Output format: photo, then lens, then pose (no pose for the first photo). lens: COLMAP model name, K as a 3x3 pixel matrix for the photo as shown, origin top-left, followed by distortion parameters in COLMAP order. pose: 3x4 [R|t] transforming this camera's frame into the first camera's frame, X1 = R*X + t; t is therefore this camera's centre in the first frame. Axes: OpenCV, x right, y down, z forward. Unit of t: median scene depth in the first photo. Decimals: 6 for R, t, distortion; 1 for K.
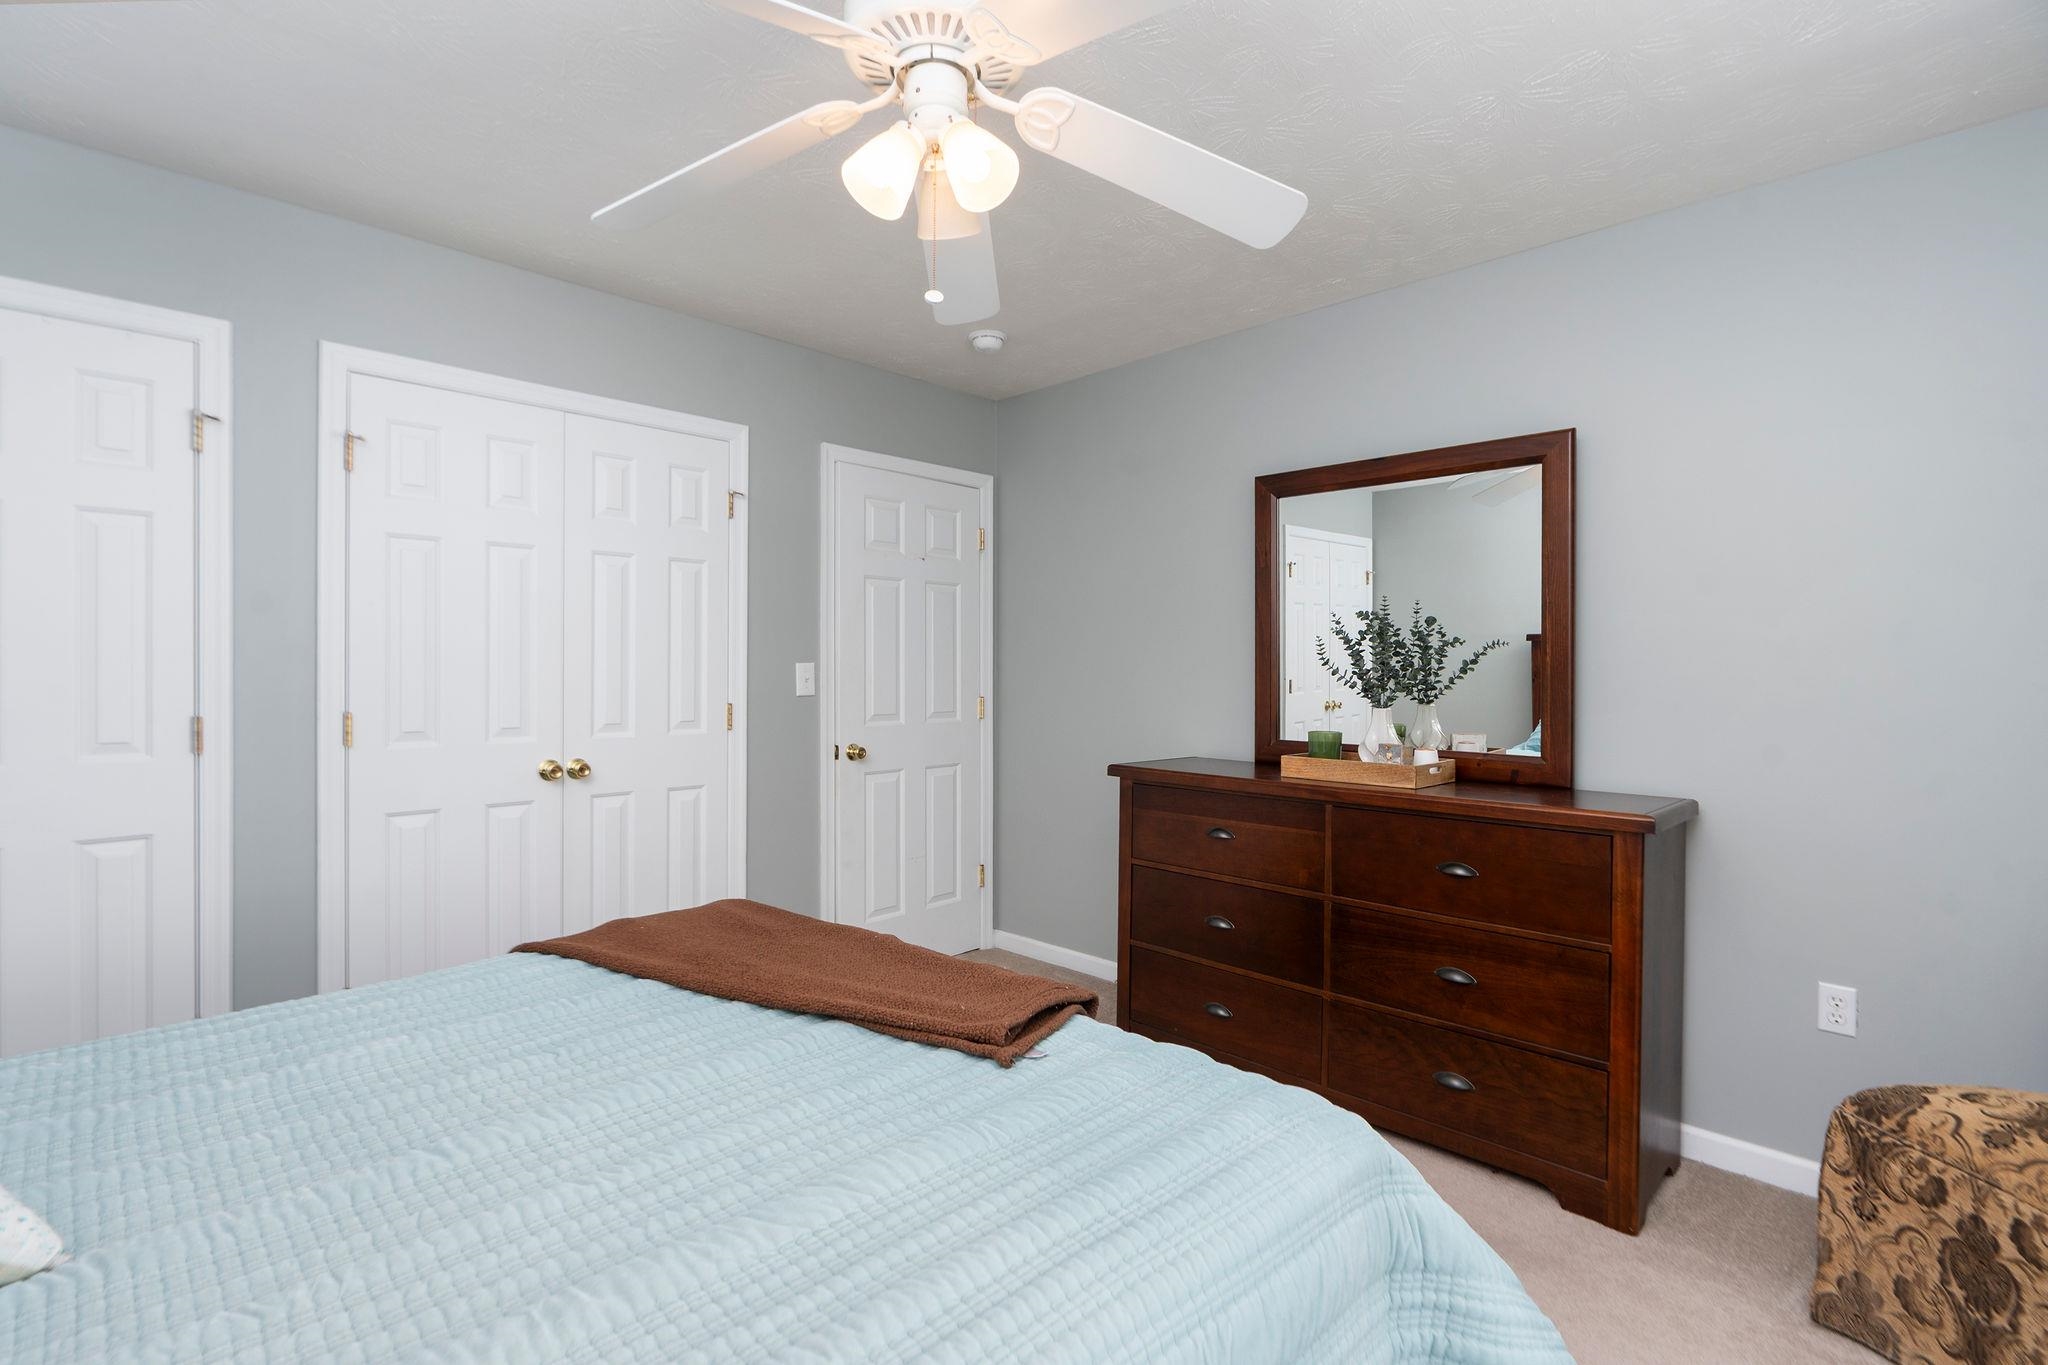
lens RADIAL K [[954.8, 0, 1024.1], [0, 954.8, 653.0], [0, 0, 1]] dist [-0.002022, -0.000130]
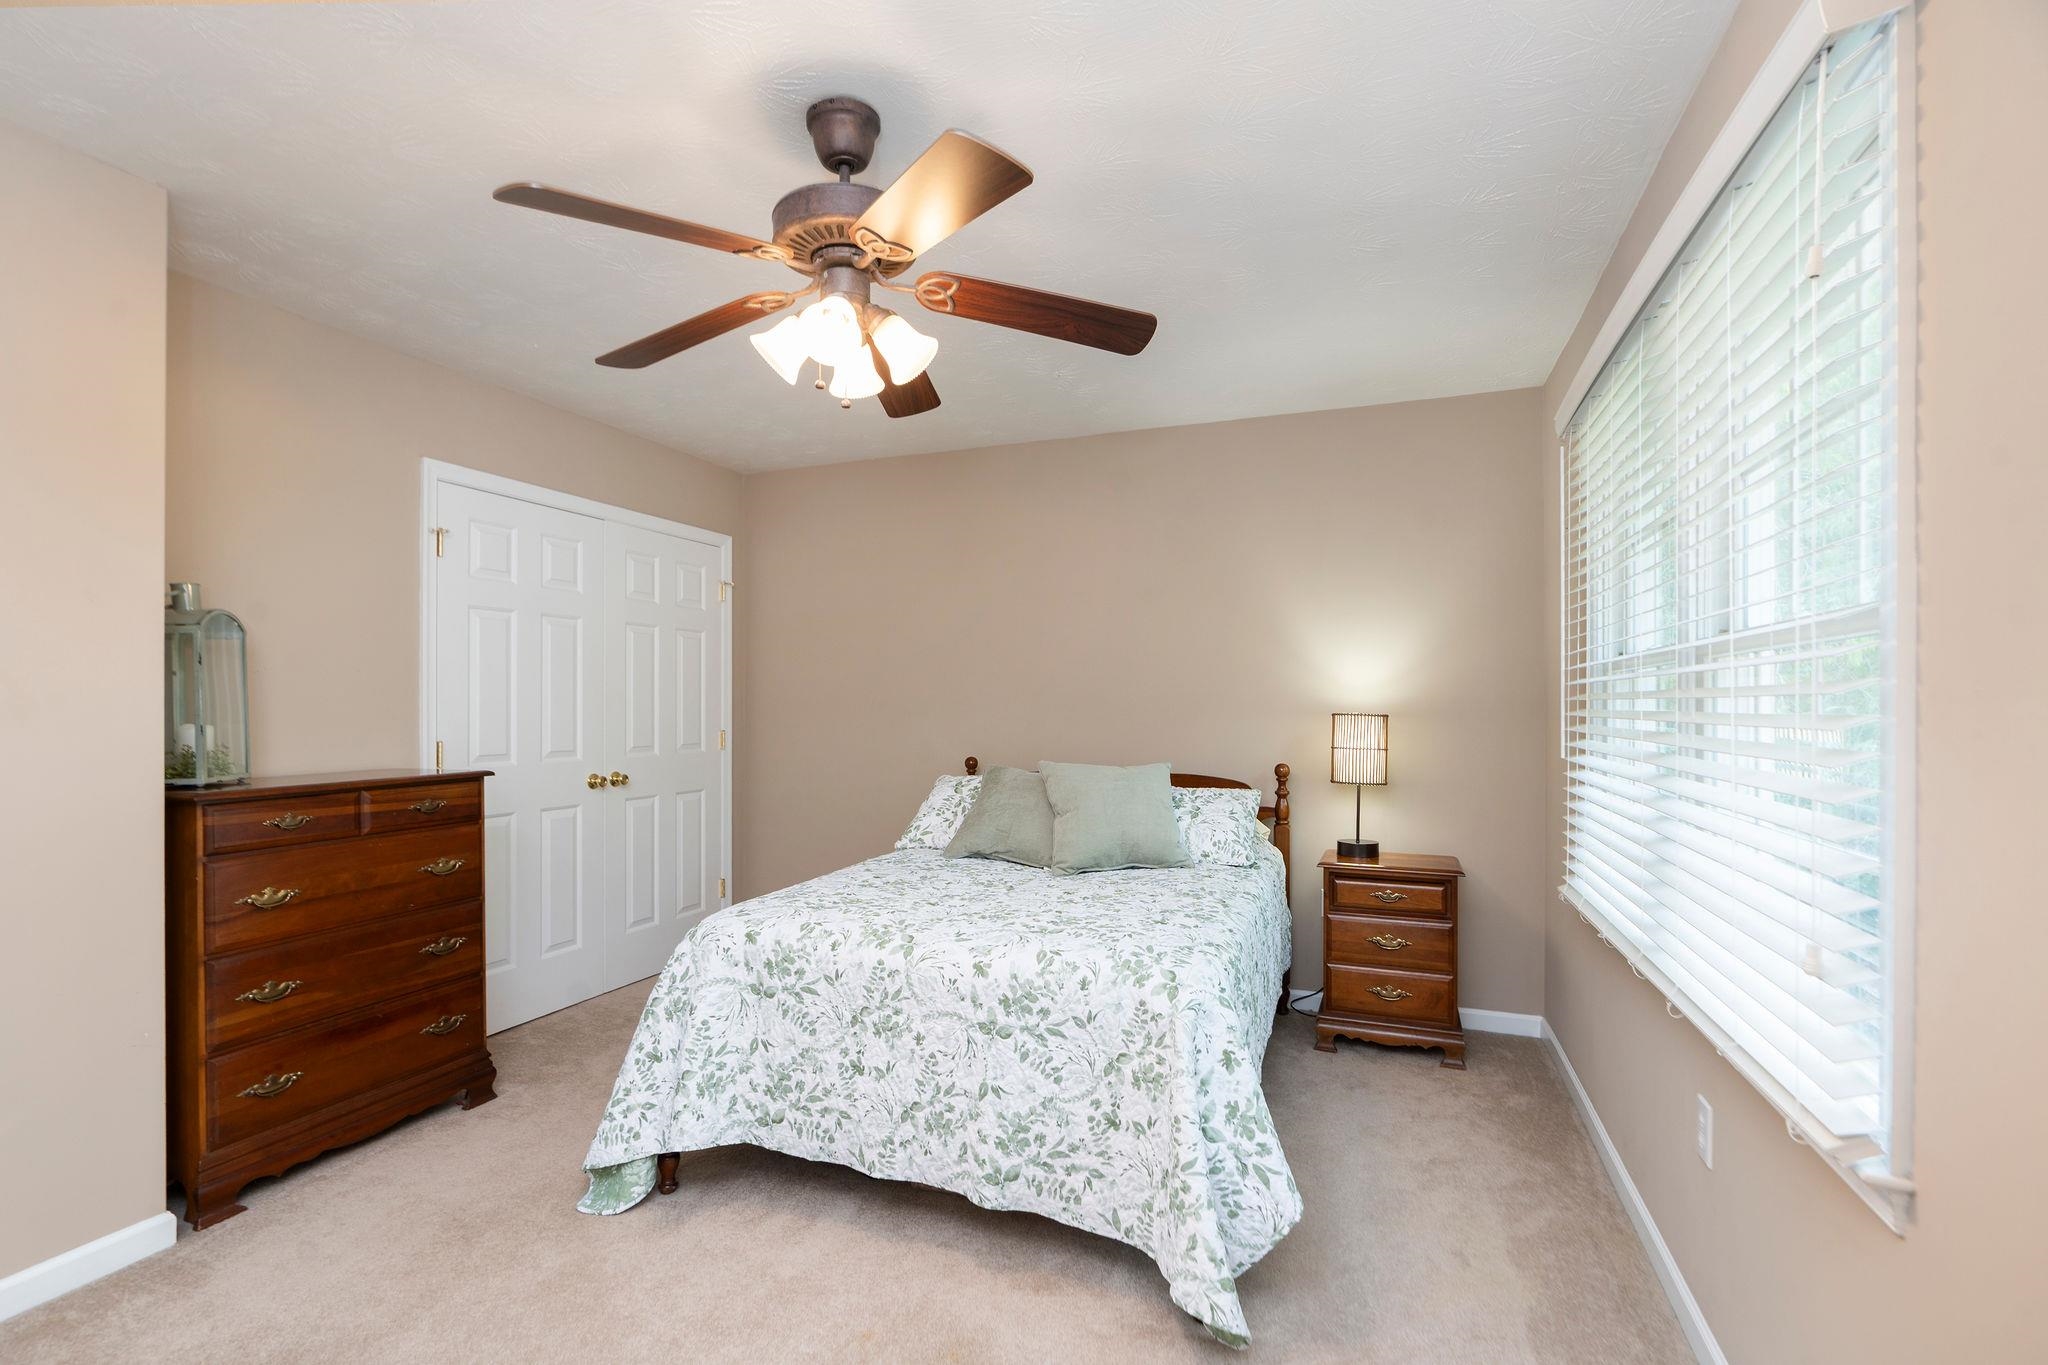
lens RADIAL K [[937.1, 0, 1024.6], [0, 937.1, 687.7], [0, 0, 1]] dist [-0.003056, -0.000201]
pose [[0.914296, 0.001331, 0.405045, -0.178762], [-0.000875, 0.999999, -0.001310, -0.003791], [-0.405046, 0.000843, 0.914296, -0.181550]]
